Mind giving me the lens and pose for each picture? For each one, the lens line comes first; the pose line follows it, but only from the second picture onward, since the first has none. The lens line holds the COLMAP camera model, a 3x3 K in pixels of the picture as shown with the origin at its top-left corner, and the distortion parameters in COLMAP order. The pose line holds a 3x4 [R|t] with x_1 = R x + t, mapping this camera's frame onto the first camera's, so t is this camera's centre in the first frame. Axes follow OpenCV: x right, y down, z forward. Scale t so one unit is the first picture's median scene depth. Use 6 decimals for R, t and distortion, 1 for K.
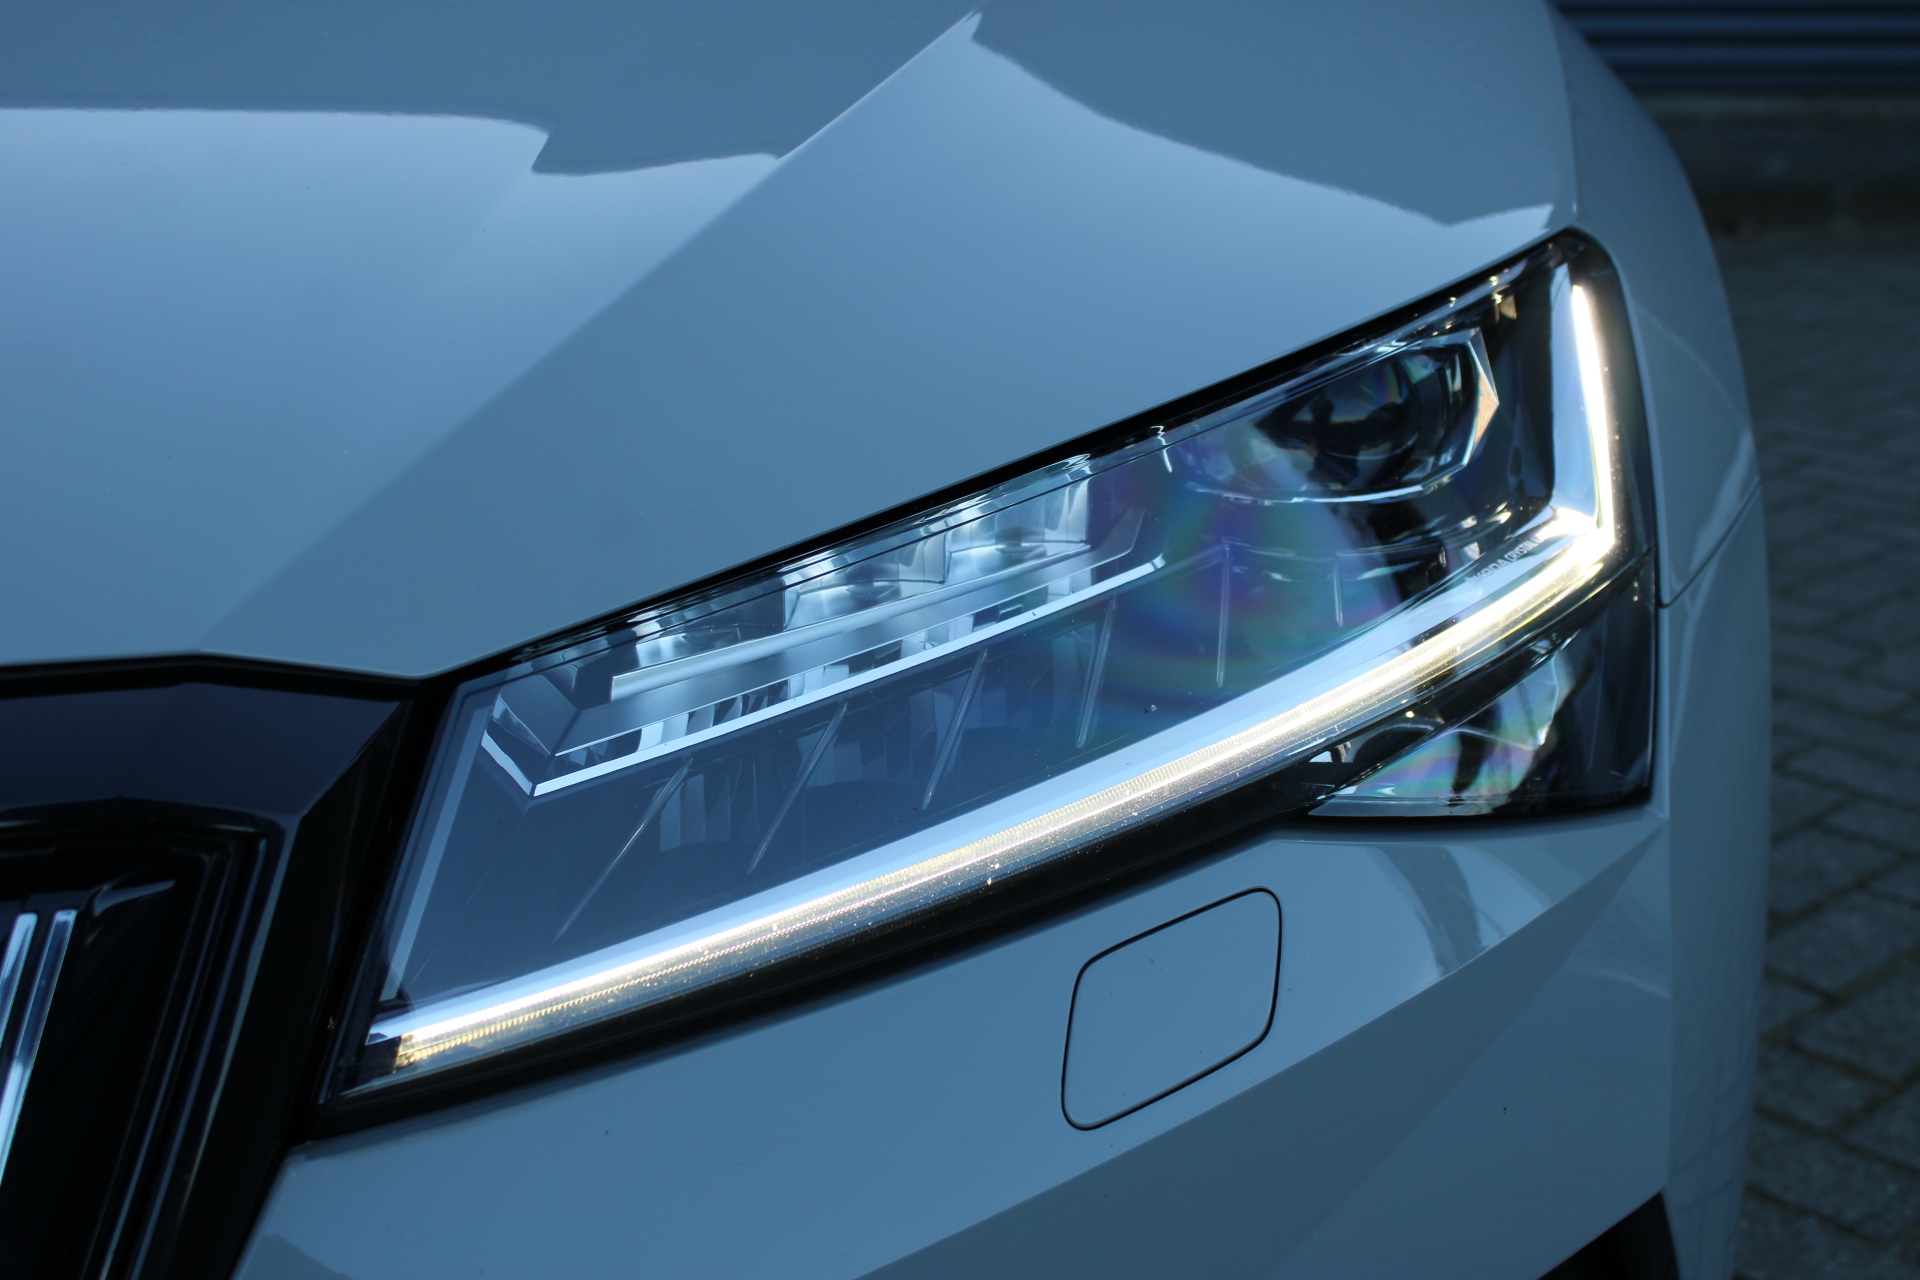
lens RADIAL K [[2605.9, 0, 980.1], [0, 2605.9, 637.9], [0, 0, 1]] dist [-0.026464, 0.044795]
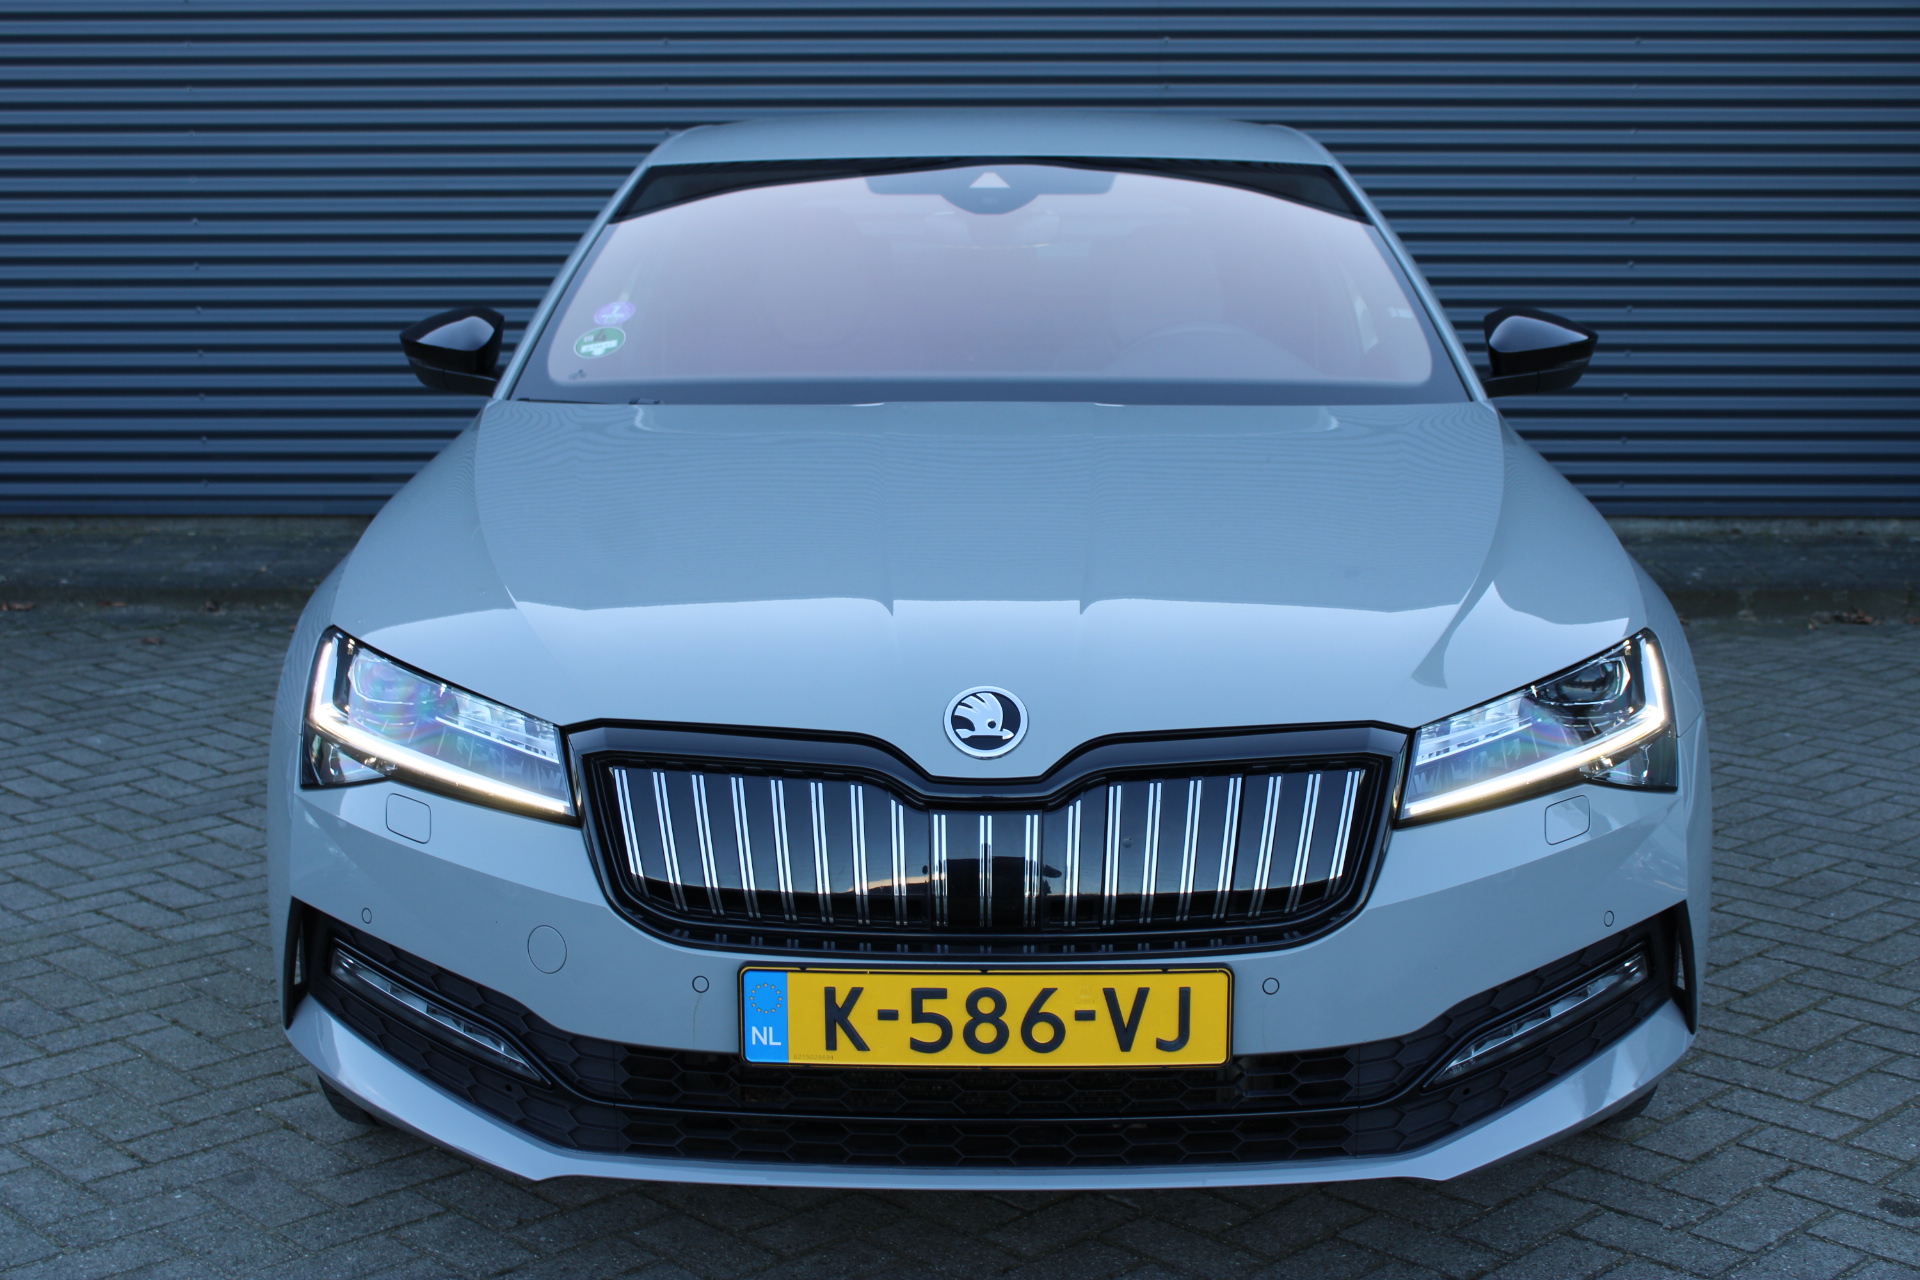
lens RADIAL K [[2605.9, 0, 980.1], [0, 2605.9, 637.9], [0, 0, 1]] dist [-0.026464, 0.044795]
pose [[0.999670, -0.001199, 0.025673, -0.741609], [0.004935, 0.989279, -0.145954, 0.353491], [-0.025222, 0.146033, 0.988958, -2.378706]]
